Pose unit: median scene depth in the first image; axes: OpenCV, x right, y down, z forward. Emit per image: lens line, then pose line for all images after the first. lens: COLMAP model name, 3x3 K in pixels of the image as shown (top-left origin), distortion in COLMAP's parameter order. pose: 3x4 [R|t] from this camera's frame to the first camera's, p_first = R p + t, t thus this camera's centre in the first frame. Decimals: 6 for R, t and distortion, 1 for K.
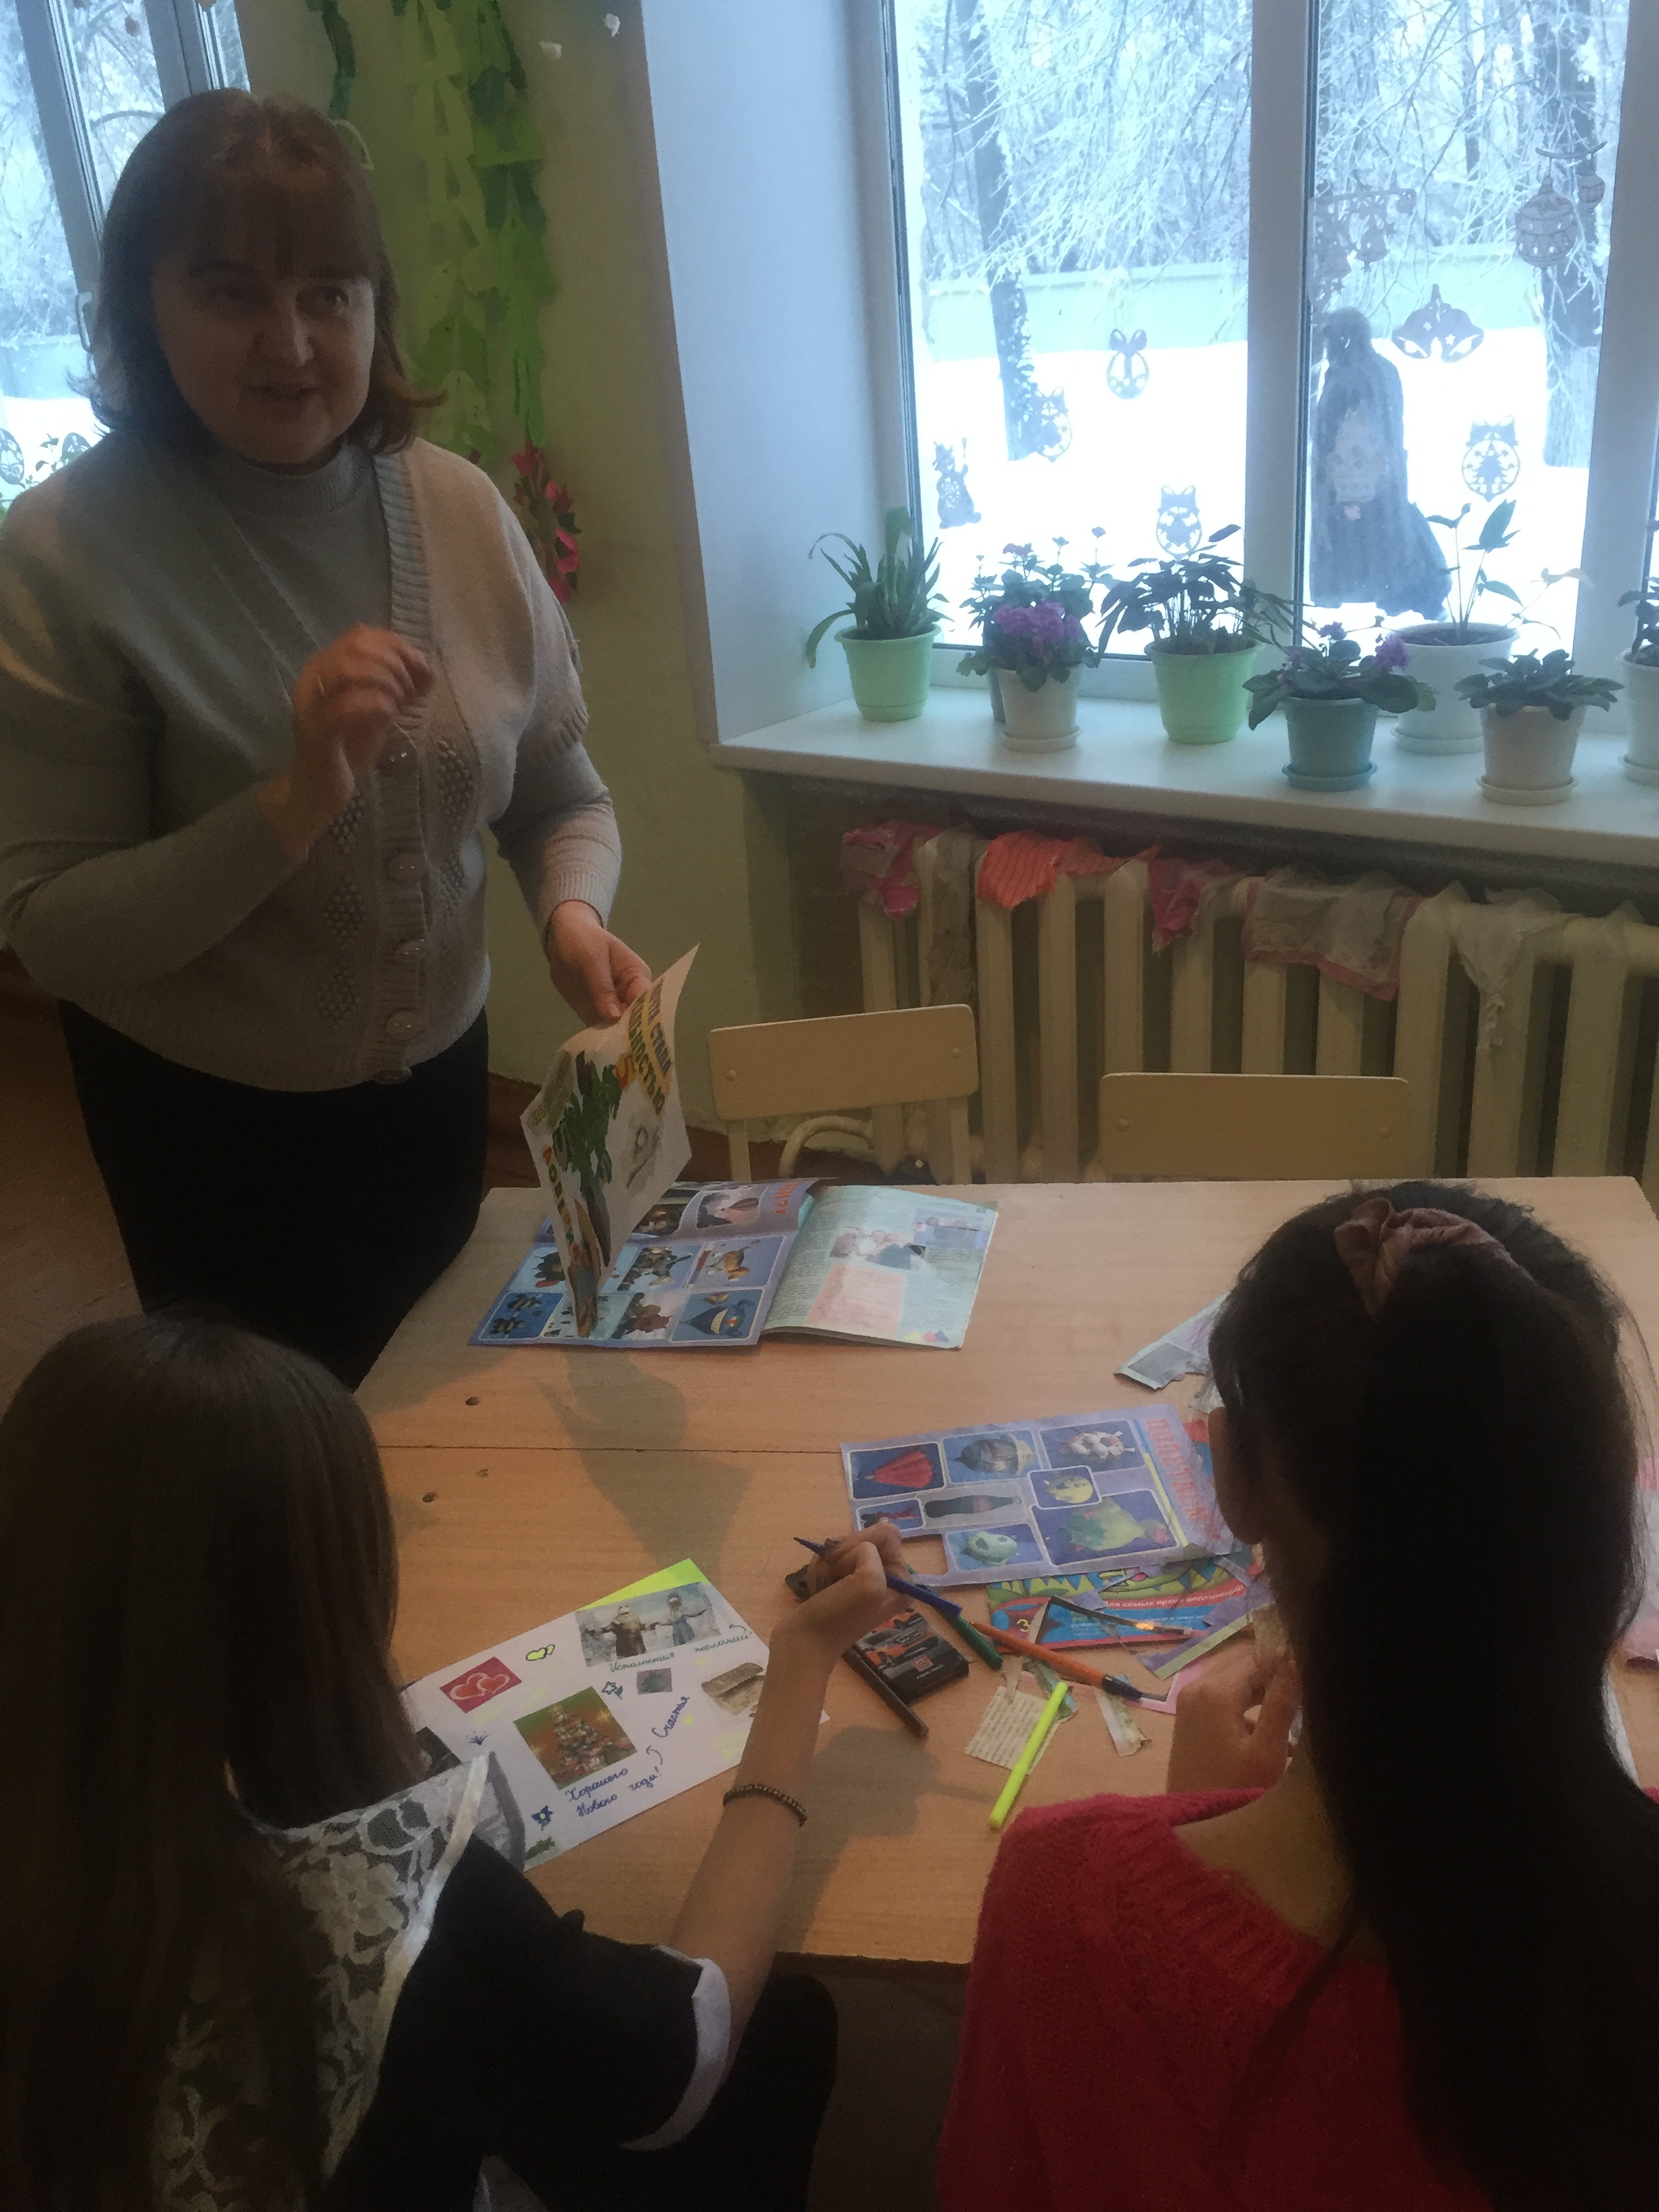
lens RADIAL K [[1914.9, 0, 829.5], [0, 1914.9, 1106.0], [0, 0, 1]] dist [0.096929, -0.130523]
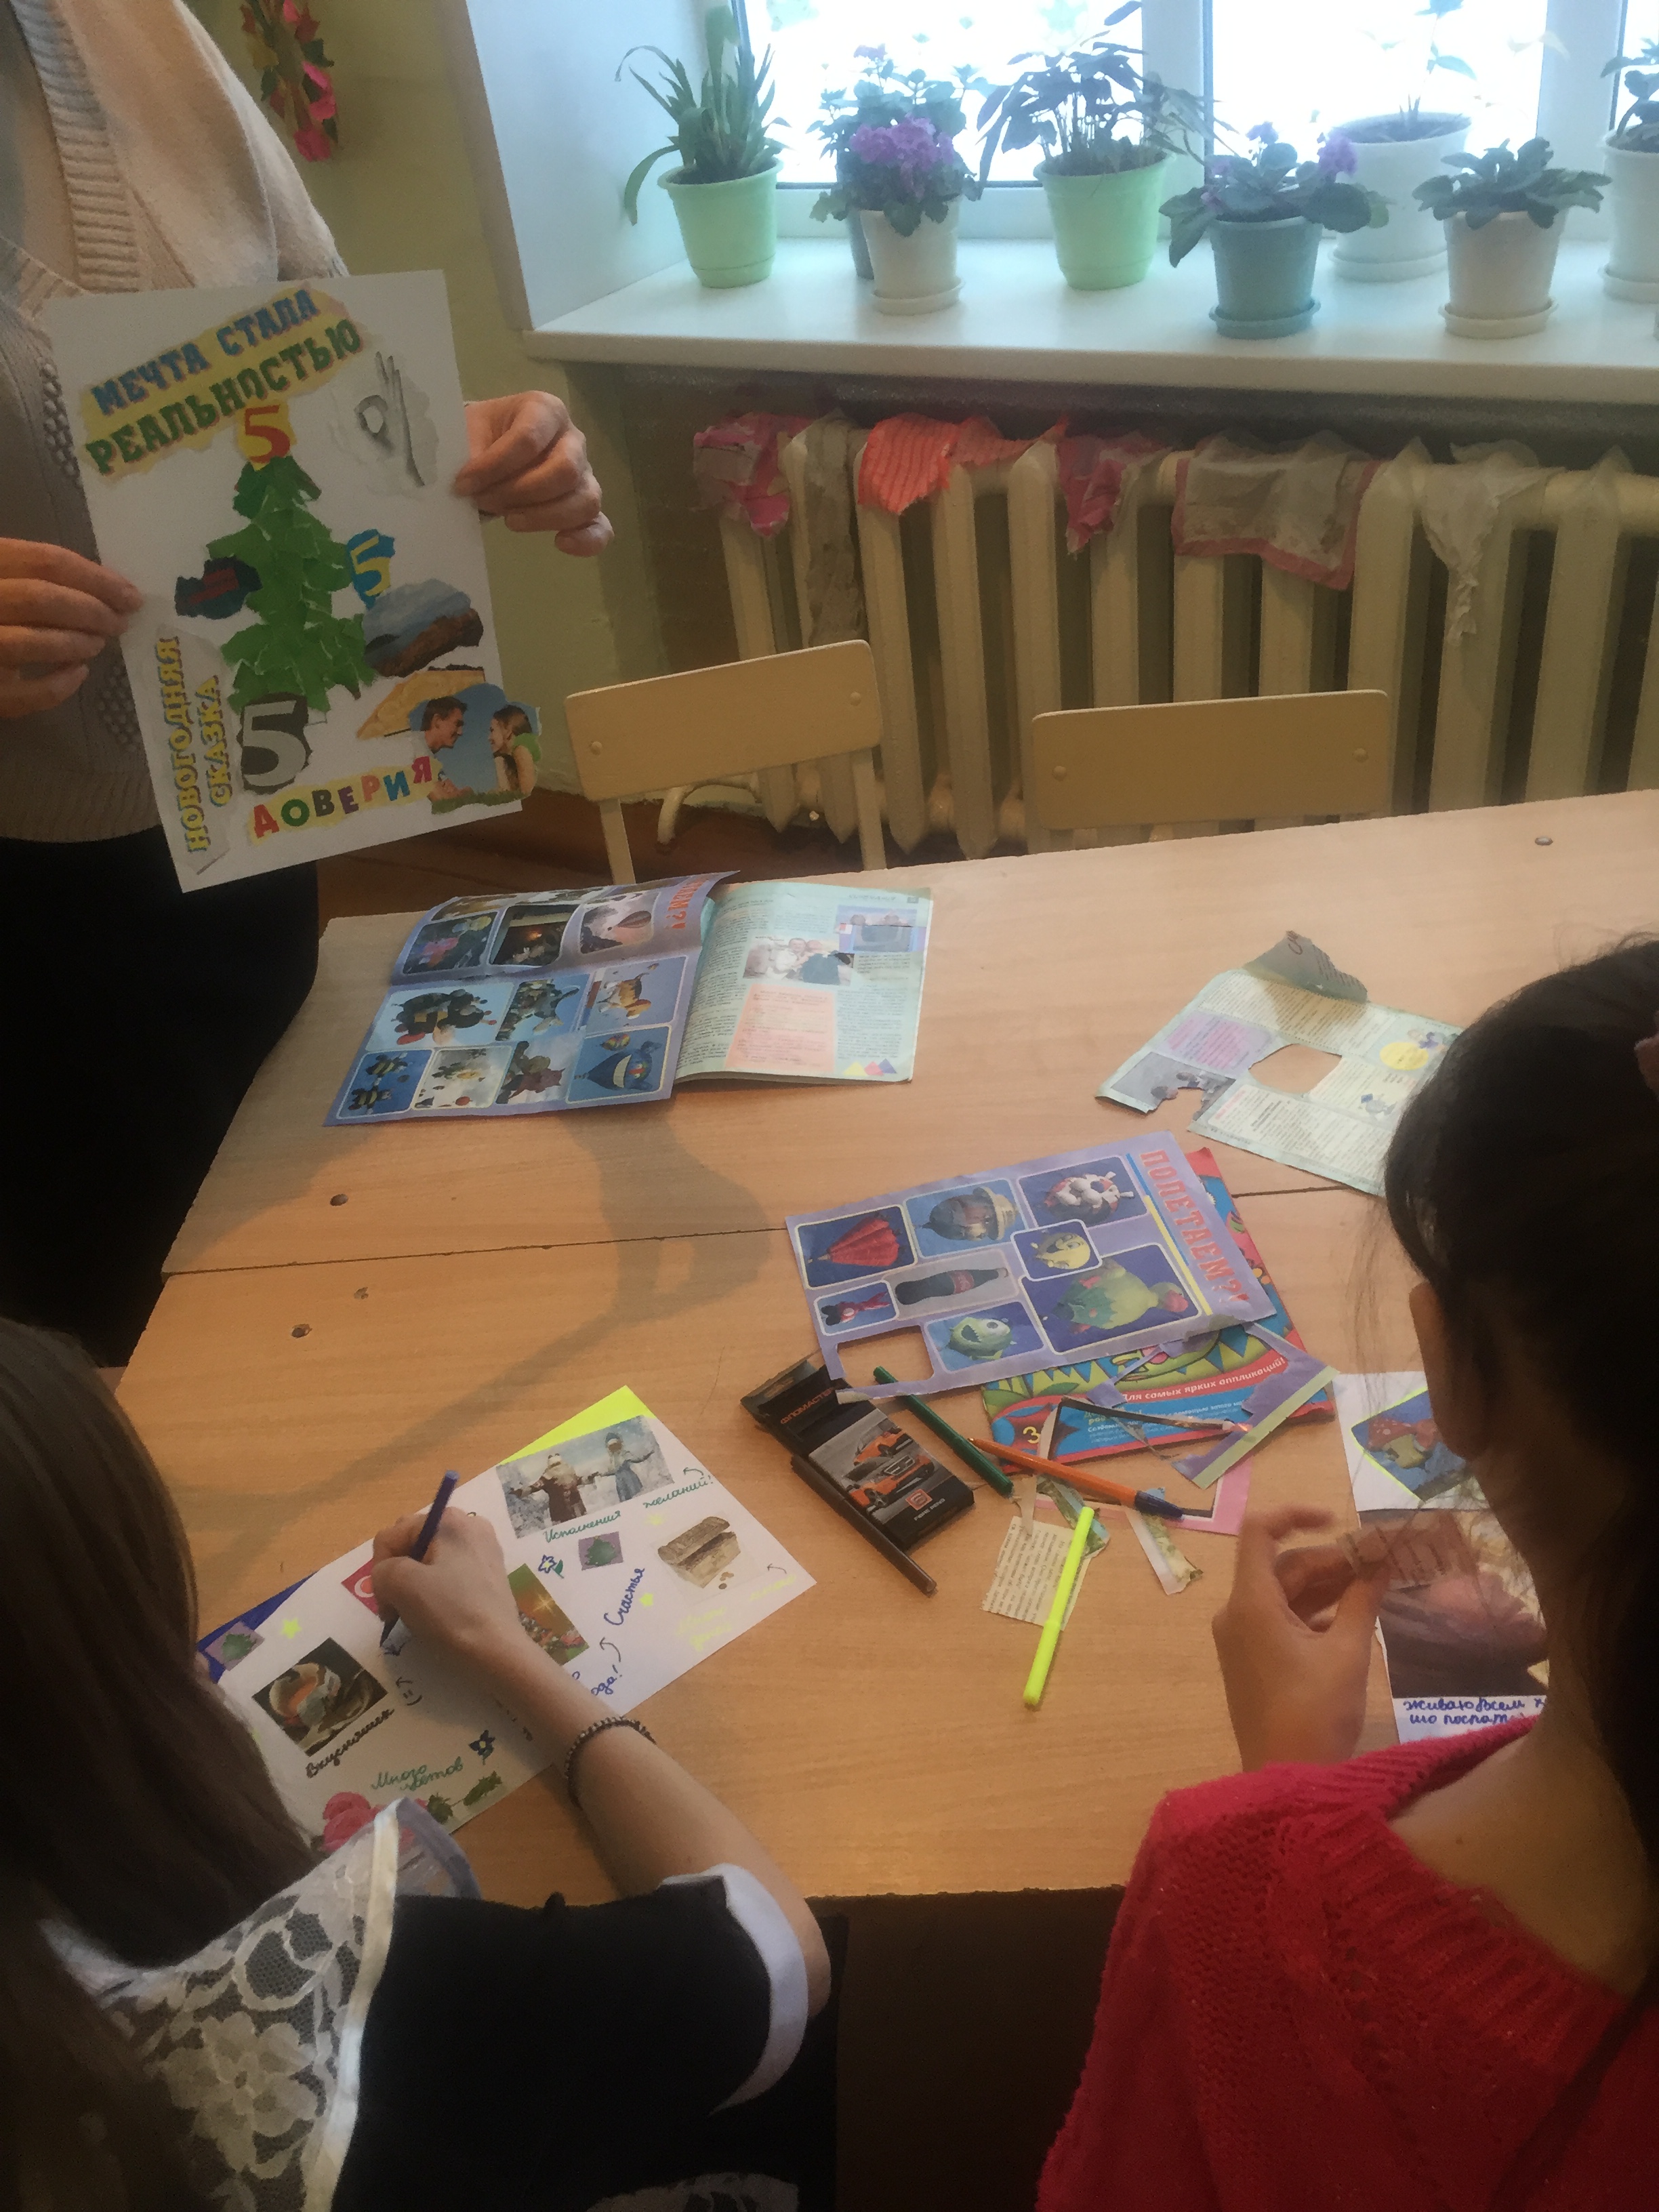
lens RADIAL K [[1914.9, 0, 829.5], [0, 1914.9, 1106.0], [0, 0, 1]] dist [0.096929, -0.130523]
pose [[0.993647, -0.098825, 0.053838, -0.010333], [0.085742, 0.974660, 0.206608, -0.029509], [-0.072892, -0.200680, 0.976941, 0.124596]]
